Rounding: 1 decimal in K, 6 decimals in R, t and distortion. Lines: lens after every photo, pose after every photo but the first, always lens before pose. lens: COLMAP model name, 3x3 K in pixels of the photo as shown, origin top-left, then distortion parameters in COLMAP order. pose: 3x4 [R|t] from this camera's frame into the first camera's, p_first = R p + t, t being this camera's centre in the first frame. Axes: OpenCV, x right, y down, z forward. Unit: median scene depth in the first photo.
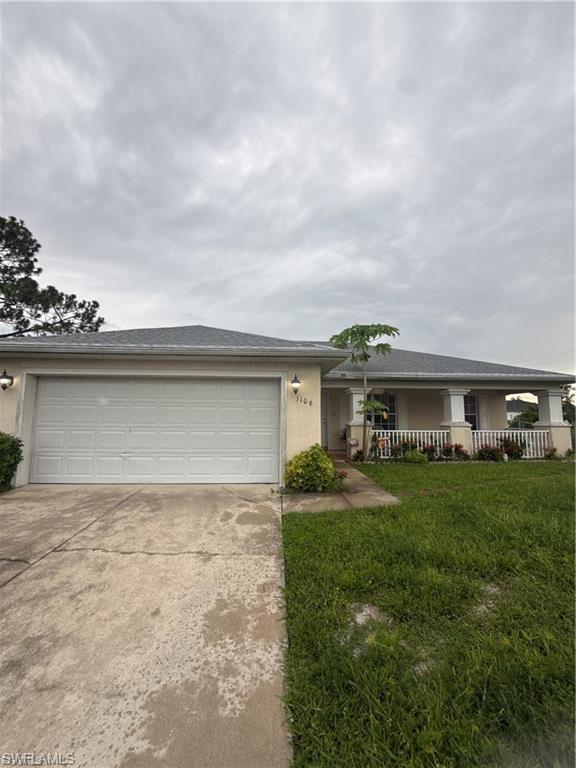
lens RADIAL K [[307.1, 0, 291.9], [0, 307.1, 385.2], [0, 0, 1]] dist [-0.000929, -0.000047]
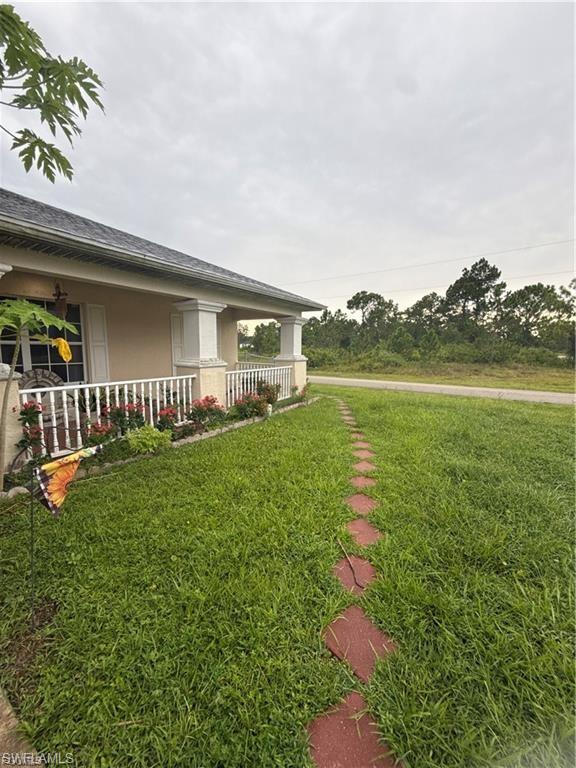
lens RADIAL K [[308.3, 0, 288.0], [0, 308.3, 382.0], [0, 0, 1]] dist [-0.000138, 0.000024]
pose [[0.573032, -0.091110, 0.814453, 0.160306], [-0.088049, 0.981204, 0.171713, 0.053332], [-0.814789, -0.170109, 0.554239, 0.592924]]
